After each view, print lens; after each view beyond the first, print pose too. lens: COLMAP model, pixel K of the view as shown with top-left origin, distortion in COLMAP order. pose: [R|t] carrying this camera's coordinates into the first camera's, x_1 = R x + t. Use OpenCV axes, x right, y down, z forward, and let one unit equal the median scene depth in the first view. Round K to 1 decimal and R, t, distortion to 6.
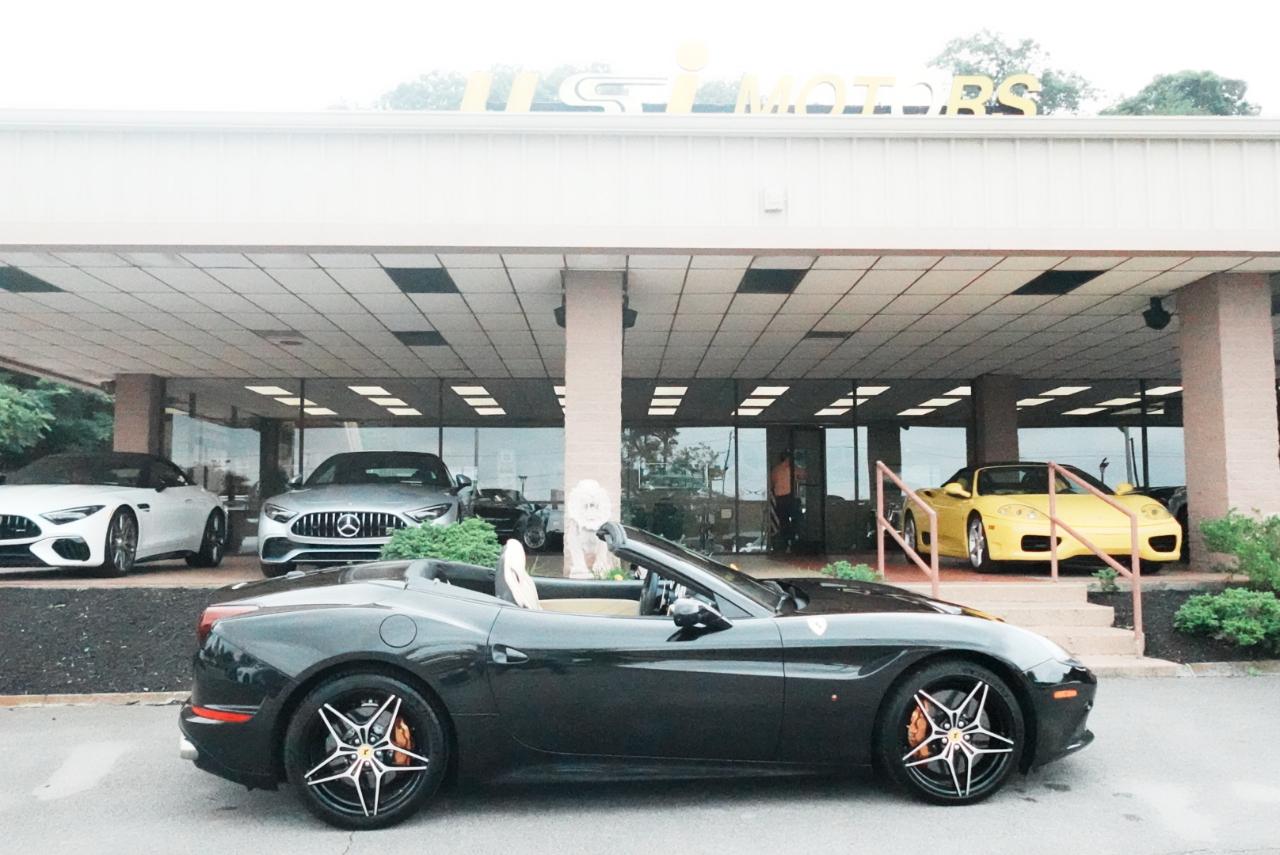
lens RADIAL K [[1179.3, 0, 643.0], [0, 1179.3, 433.2], [0, 0, 1]] dist [-0.004930, 0.000000]
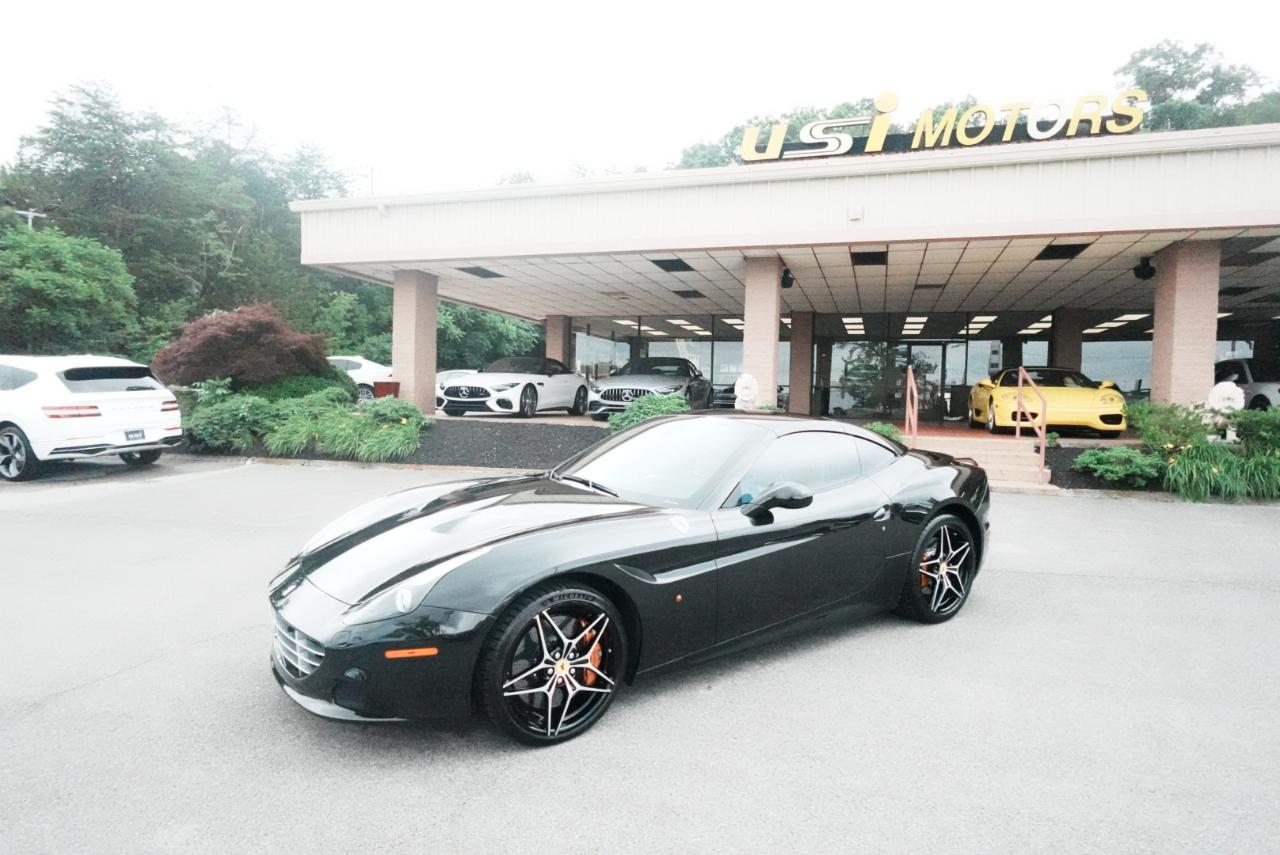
lens RADIAL K [[720.6, 0, 648.6], [0, 720.6, 426.6], [0, 0, 1]] dist [0.006679, -0.002382]
pose [[0.943840, 0.037912, -0.328221, 0.145650], [0.000285, 0.993301, 0.115552, -0.007519], [0.330403, -0.109156, 0.937507, -0.098538]]
